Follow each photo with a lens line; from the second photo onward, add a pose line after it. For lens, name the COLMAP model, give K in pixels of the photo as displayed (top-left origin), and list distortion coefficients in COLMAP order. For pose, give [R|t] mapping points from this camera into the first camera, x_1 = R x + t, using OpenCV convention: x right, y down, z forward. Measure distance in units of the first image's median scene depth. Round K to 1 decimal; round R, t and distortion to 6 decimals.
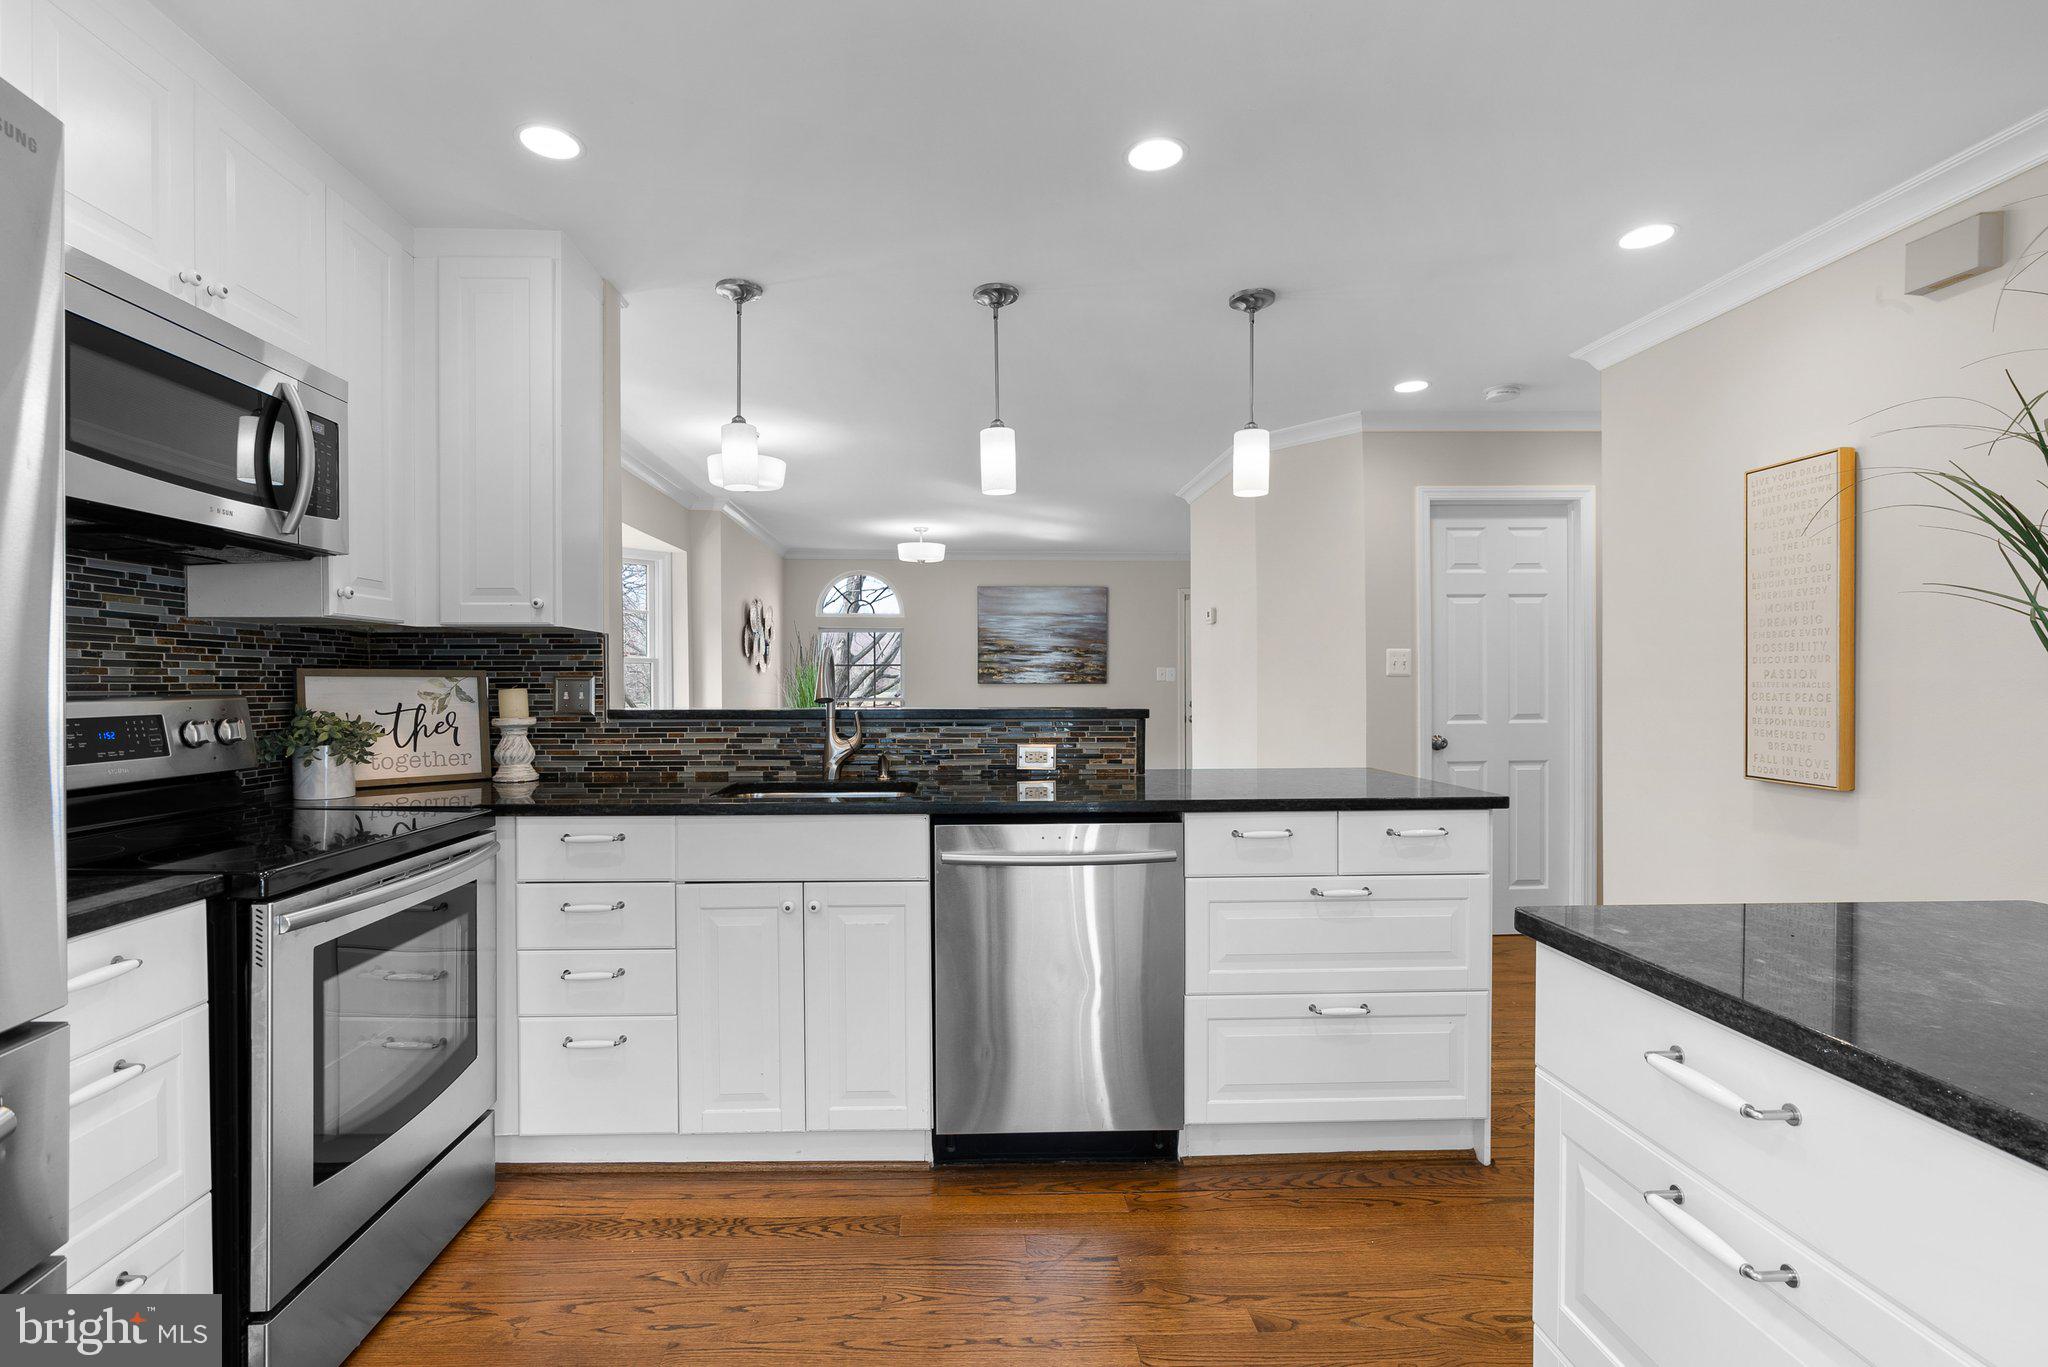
lens RADIAL K [[962.0, 0, 971.8], [0, 962.0, 686.5], [0, 0, 1]] dist [-0.000871, 0.000042]
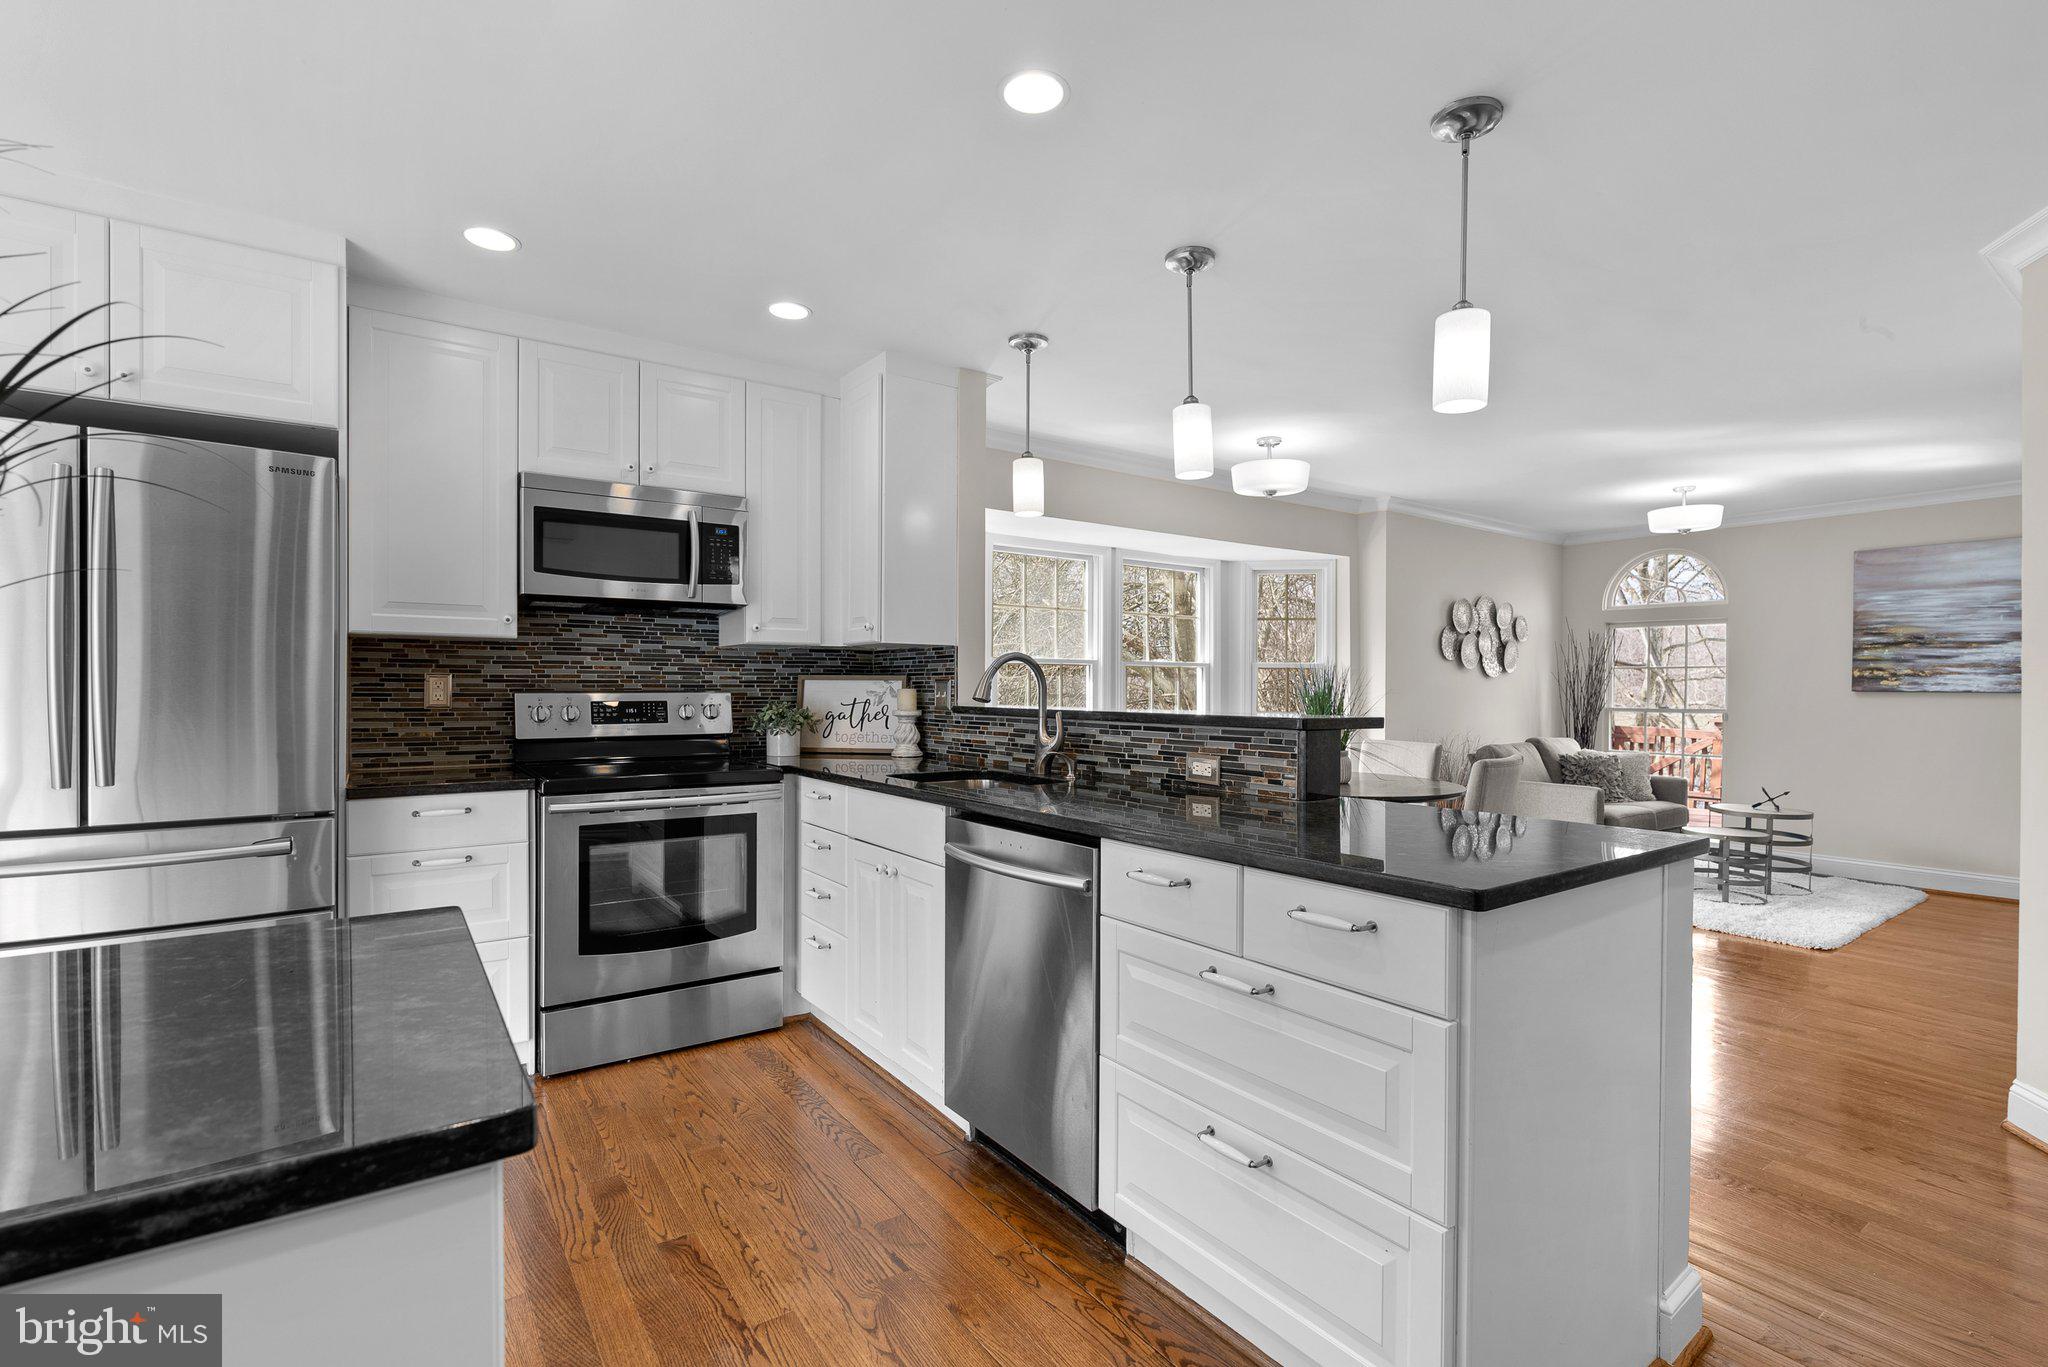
lens RADIAL K [[922.8, 0, 1008.8], [0, 922.8, 688.8], [0, 0, 1]] dist [-0.002271, -0.000273]
pose [[0.550340, 0.003557, -0.834933, 0.677247], [-0.008511, 0.999963, -0.001350, 0.002480], [0.834897, 0.007850, 0.550350, 0.386894]]
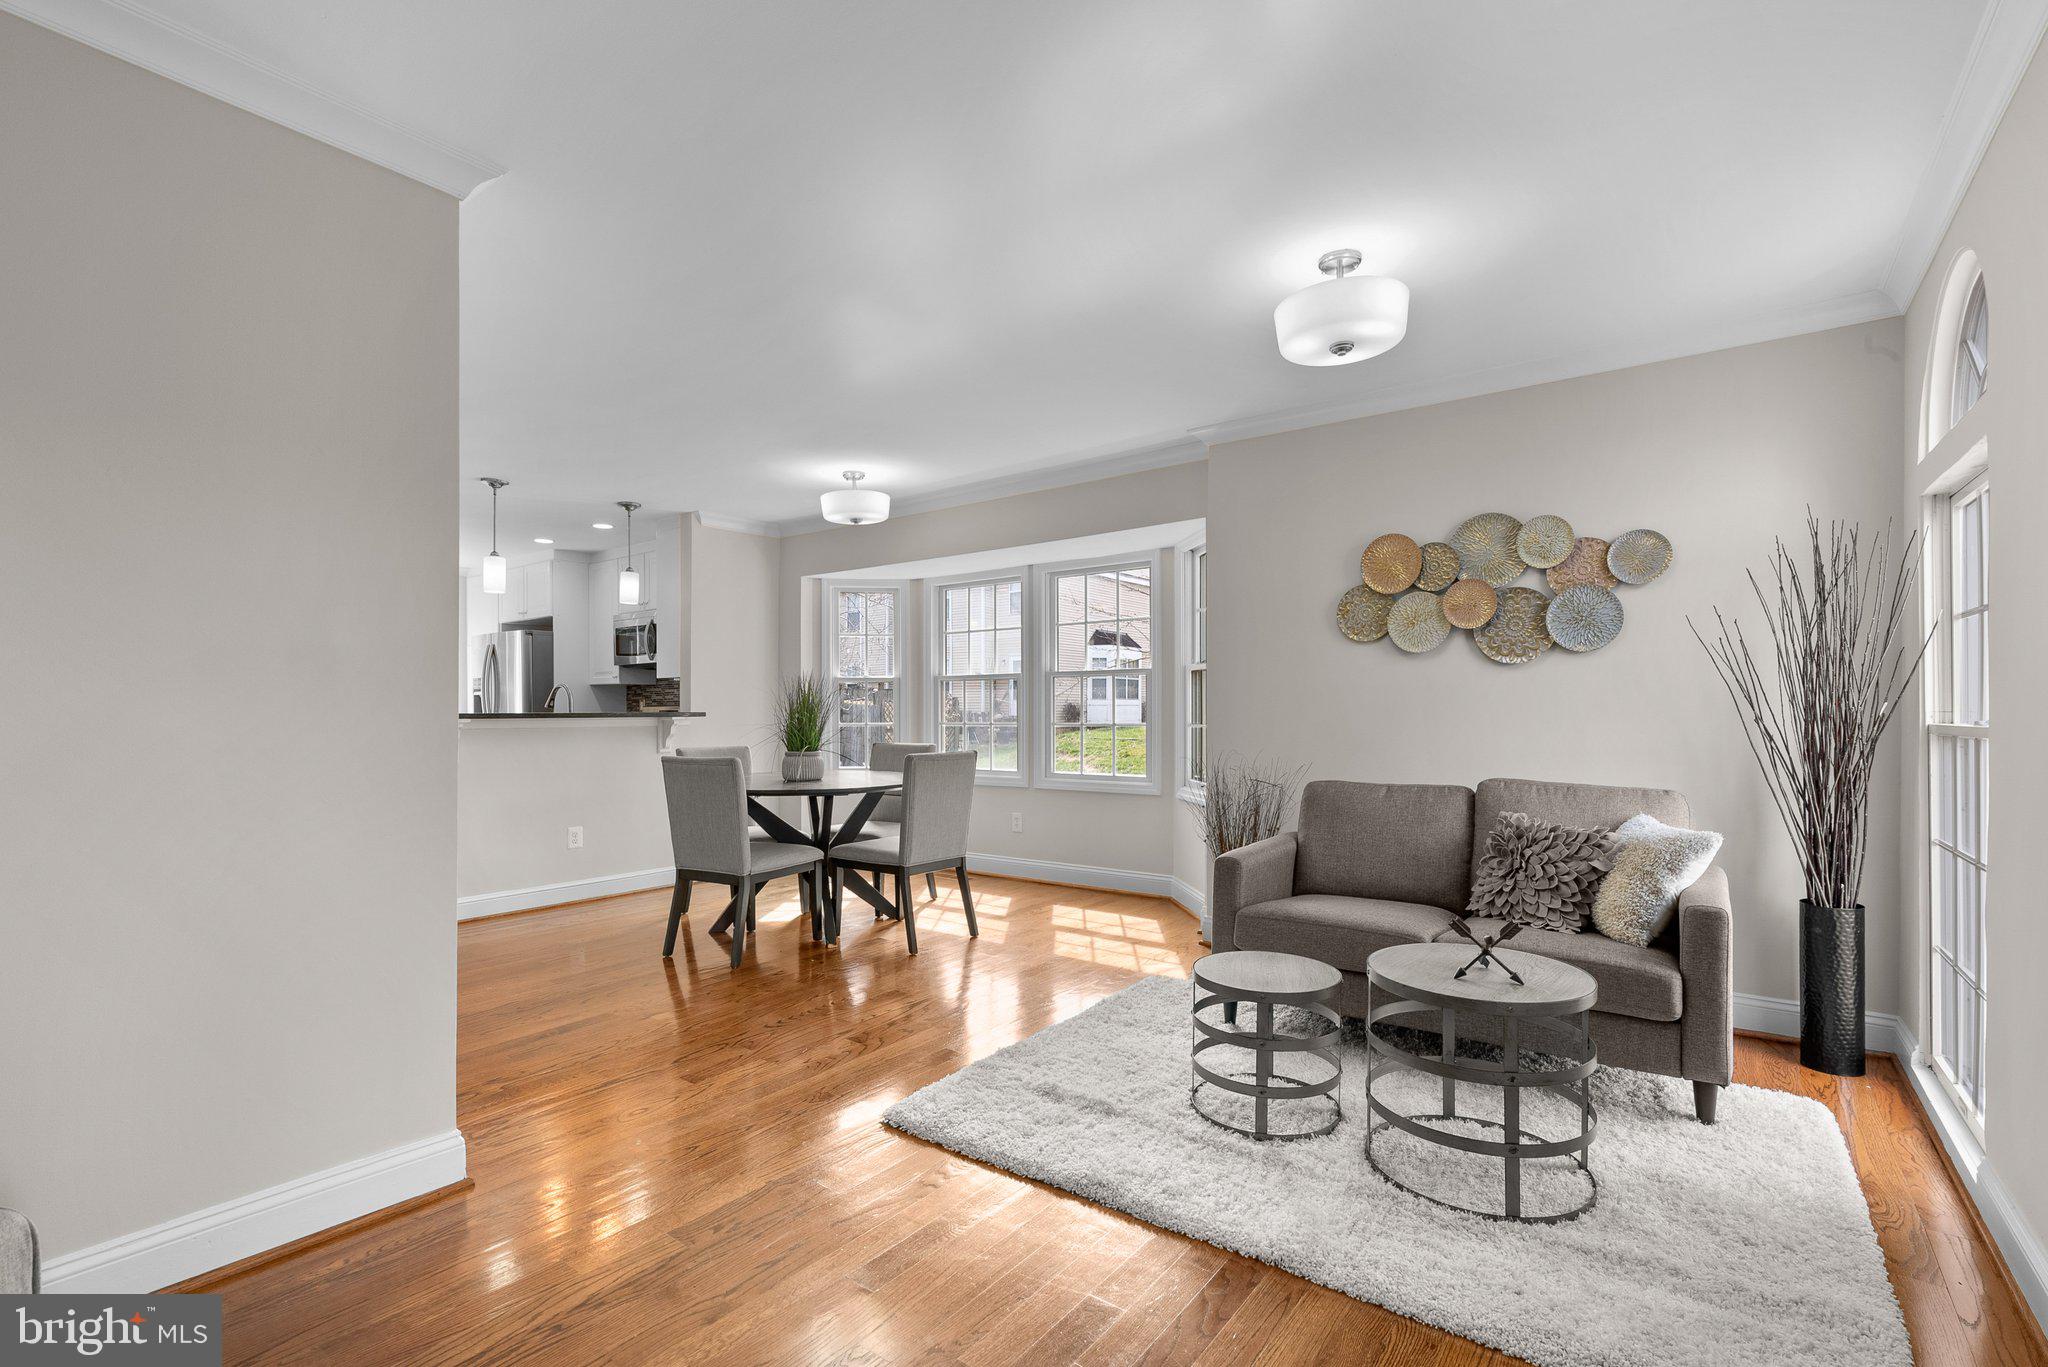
lens RADIAL K [[914.8, 0, 984.5], [0, 914.8, 719.9], [0, 0, 1]] dist [0.000384, 0.000683]
pose [[-0.633933, 0.004432, -0.773375, 0.789683], [-0.001872, 0.999972, 0.007266, 0.027006], [0.773386, 0.006054, -0.633907, 2.832103]]
